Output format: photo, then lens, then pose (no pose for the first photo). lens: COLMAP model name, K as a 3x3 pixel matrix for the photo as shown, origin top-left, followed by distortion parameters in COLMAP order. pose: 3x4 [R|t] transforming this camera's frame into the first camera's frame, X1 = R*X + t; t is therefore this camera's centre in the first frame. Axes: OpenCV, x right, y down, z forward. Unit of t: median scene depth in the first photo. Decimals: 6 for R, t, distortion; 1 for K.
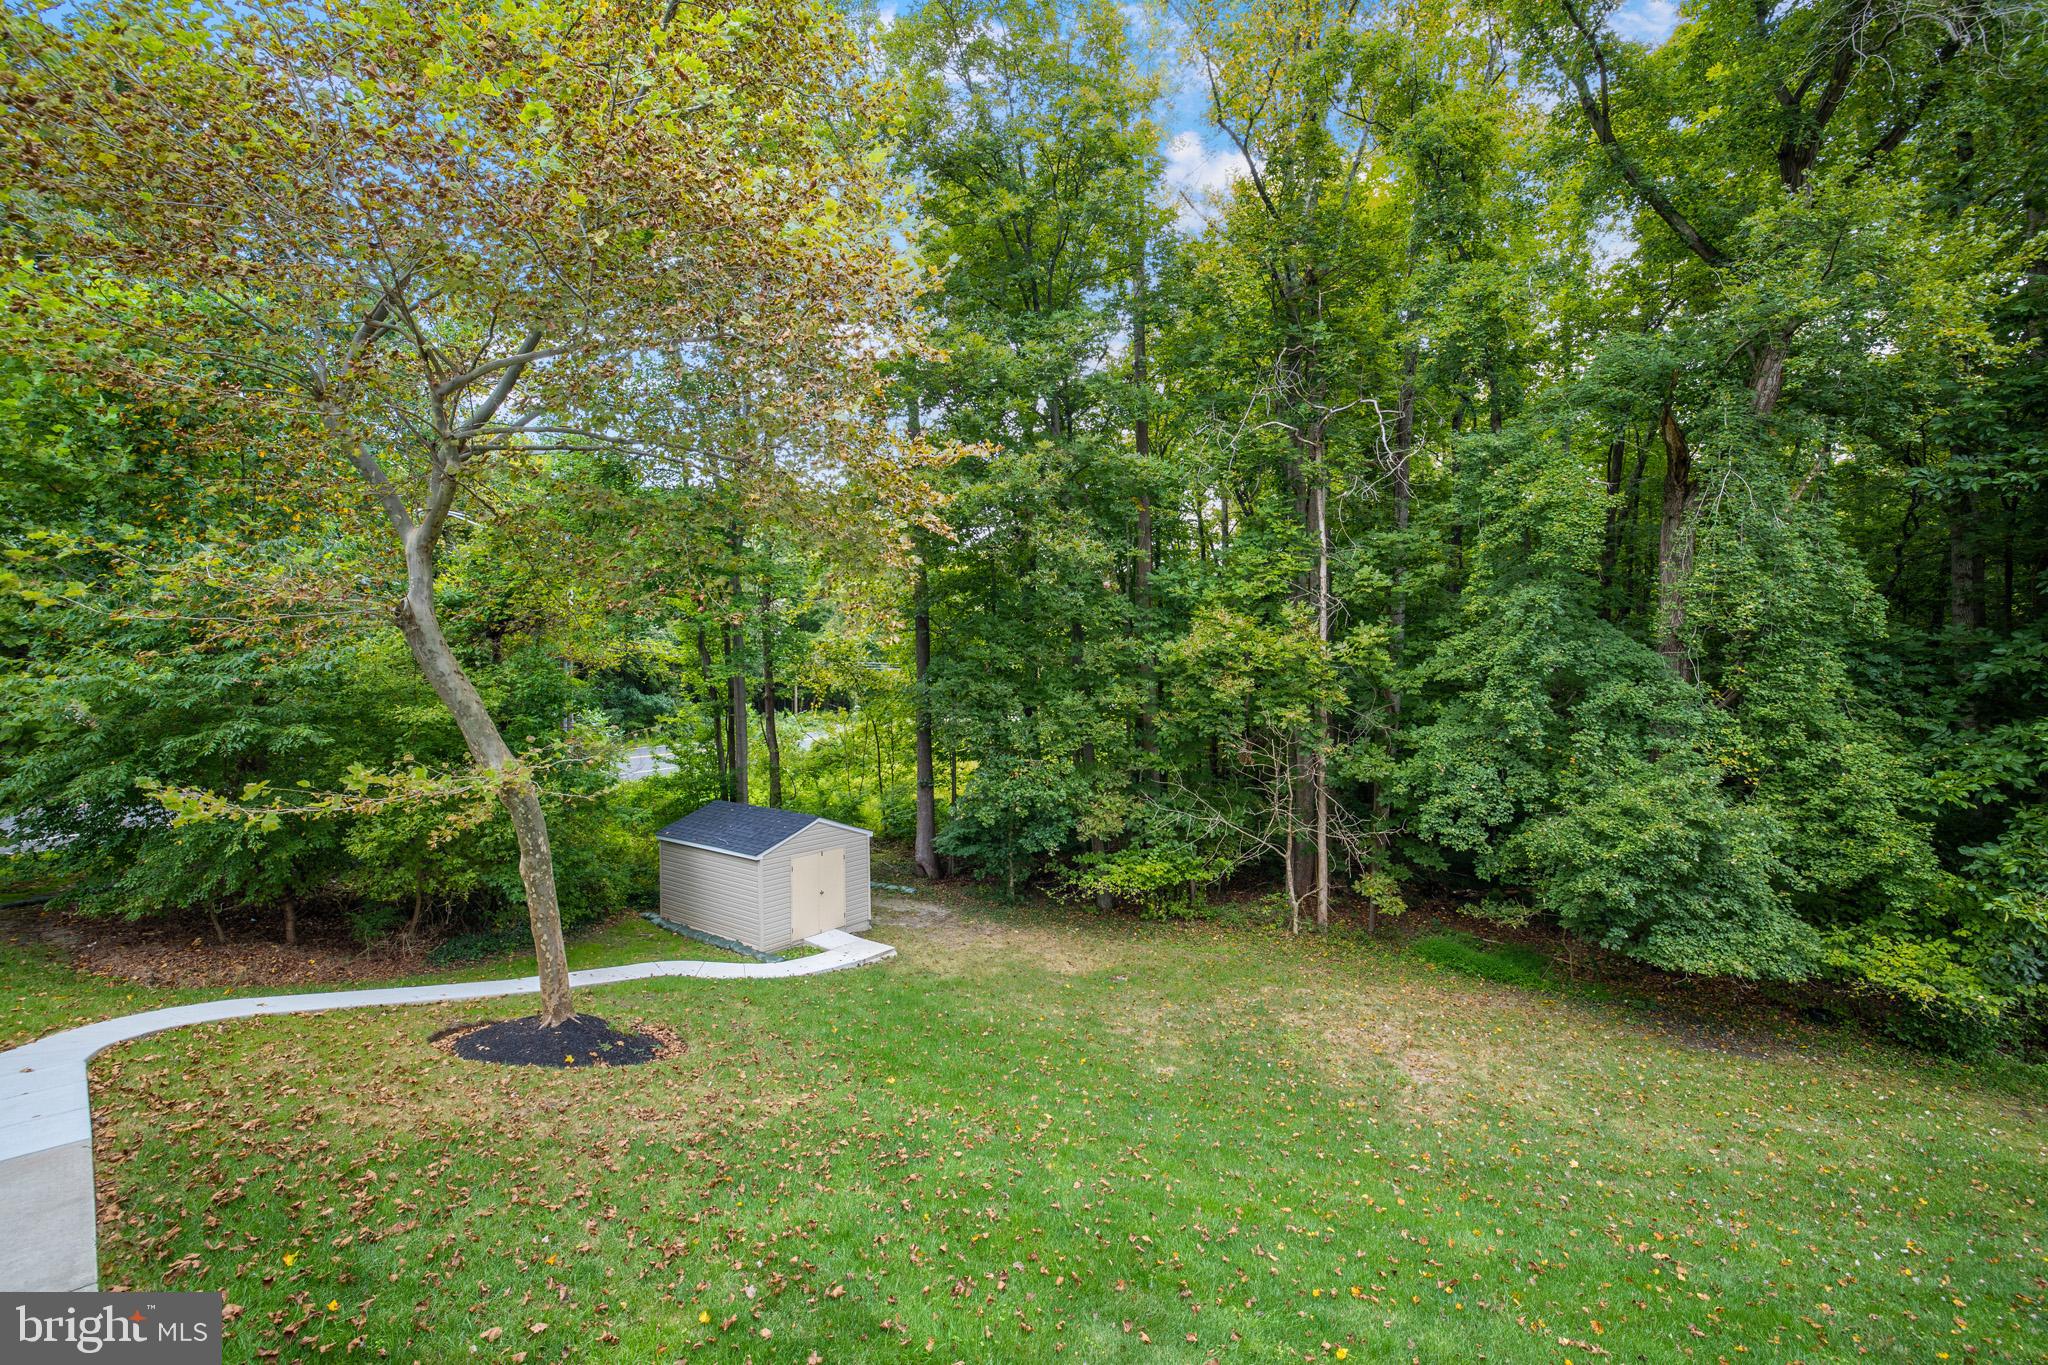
lens RADIAL K [[905.7, 0, 1024.0], [0, 905.7, 682.5], [0, 0, 1]] dist [-0.025890, 0.000001]
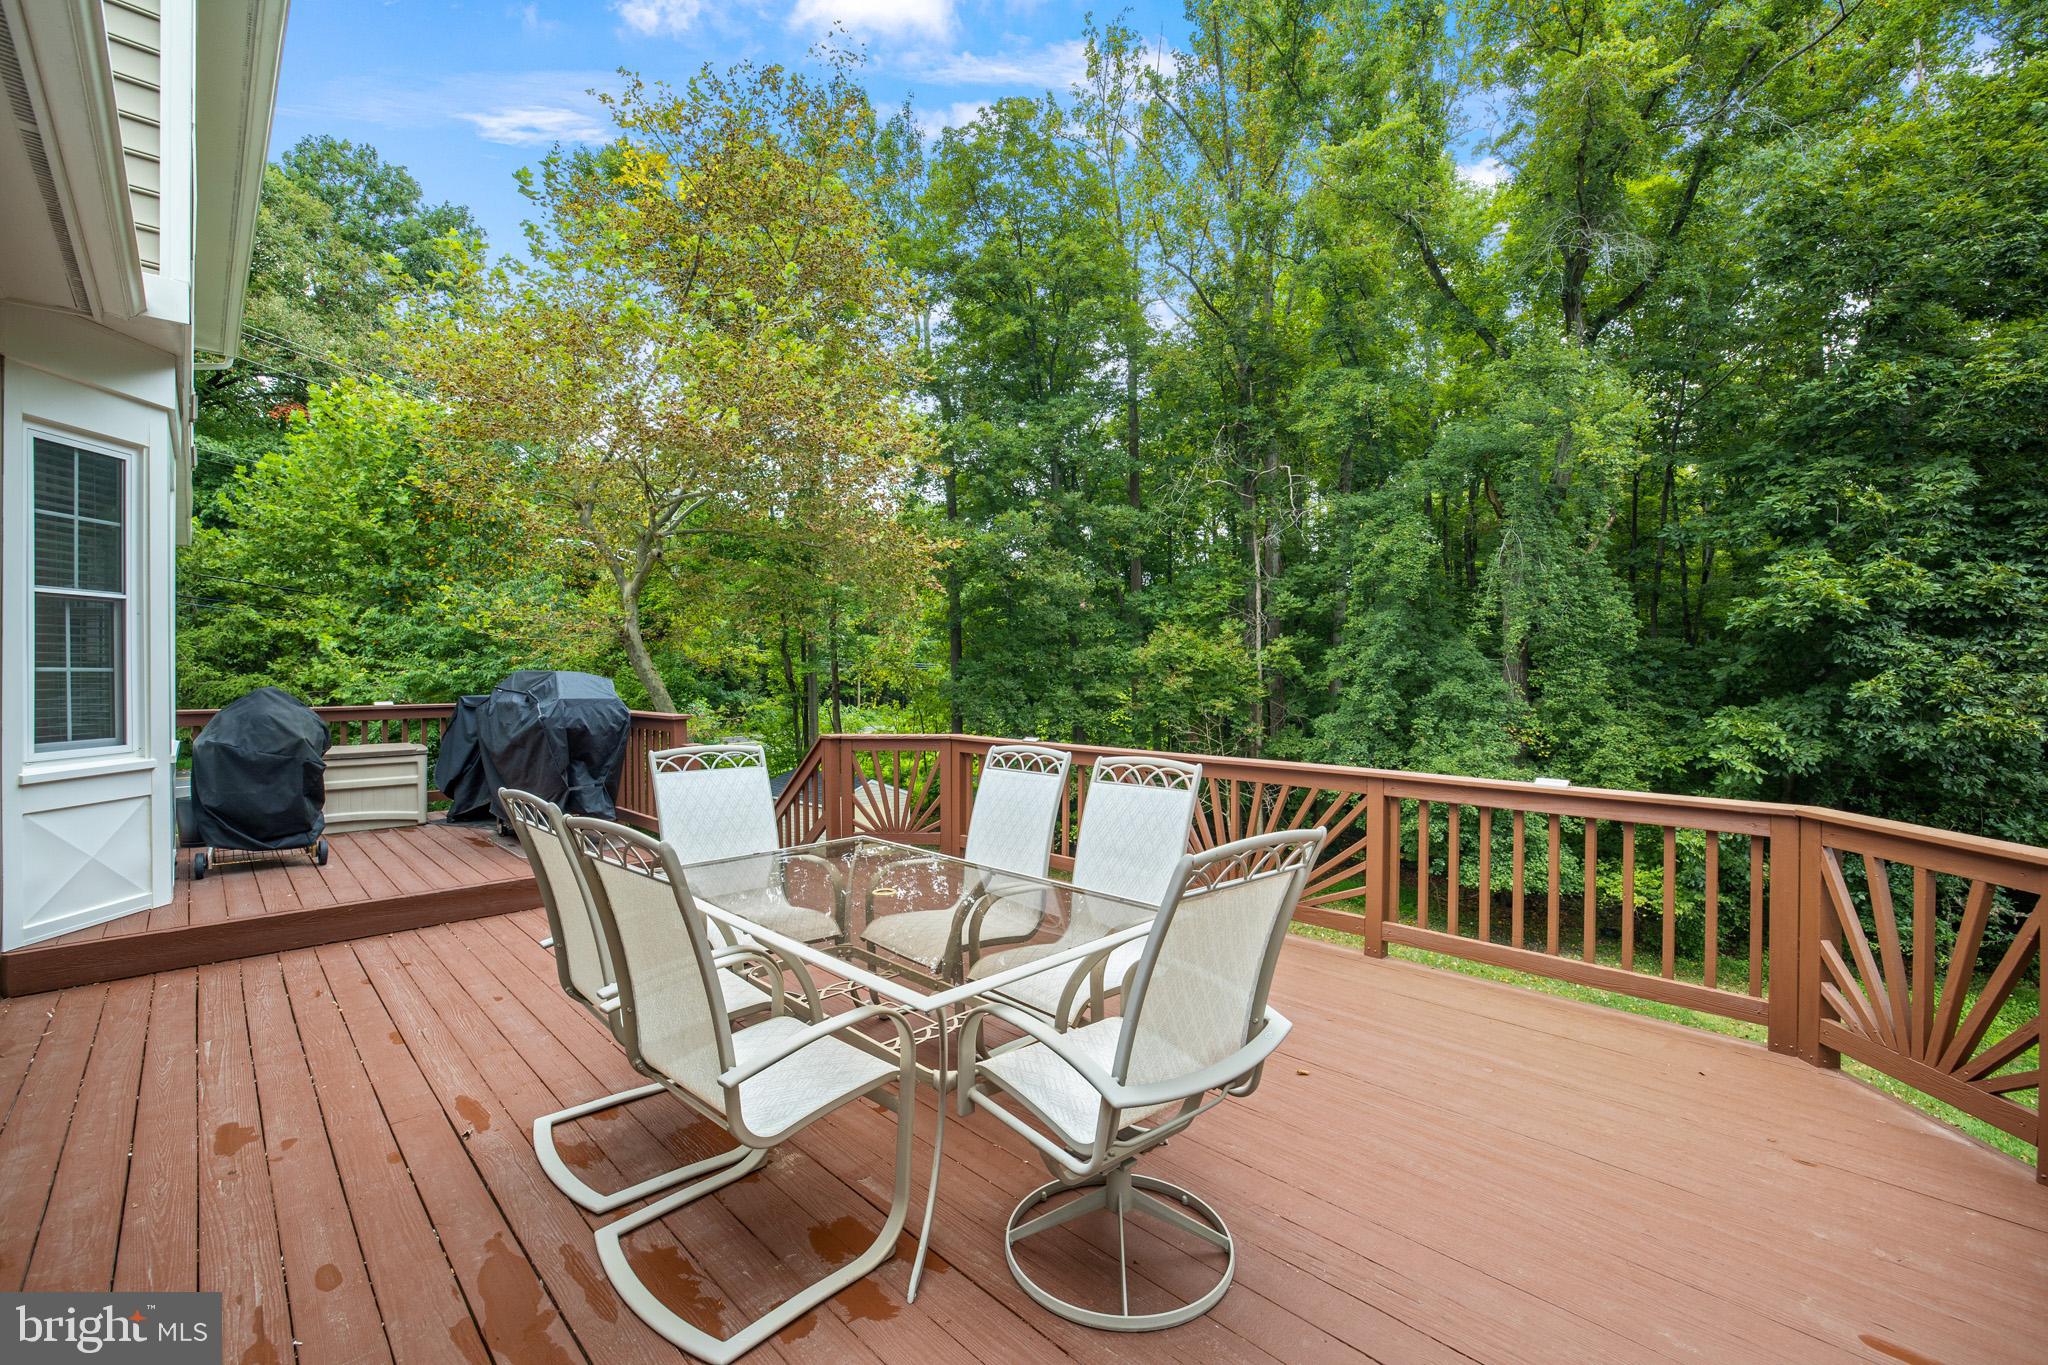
lens RADIAL K [[864.6, 0, 1019.8], [0, 864.6, 667.7], [0, 0, 1]] dist [0.001723, 0.000216]
pose [[0.997878, 0.005220, -0.064896, 0.079103], [-0.006332, 0.999837, -0.016935, 0.004737], [0.064797, 0.017310, 0.997748, -0.281145]]
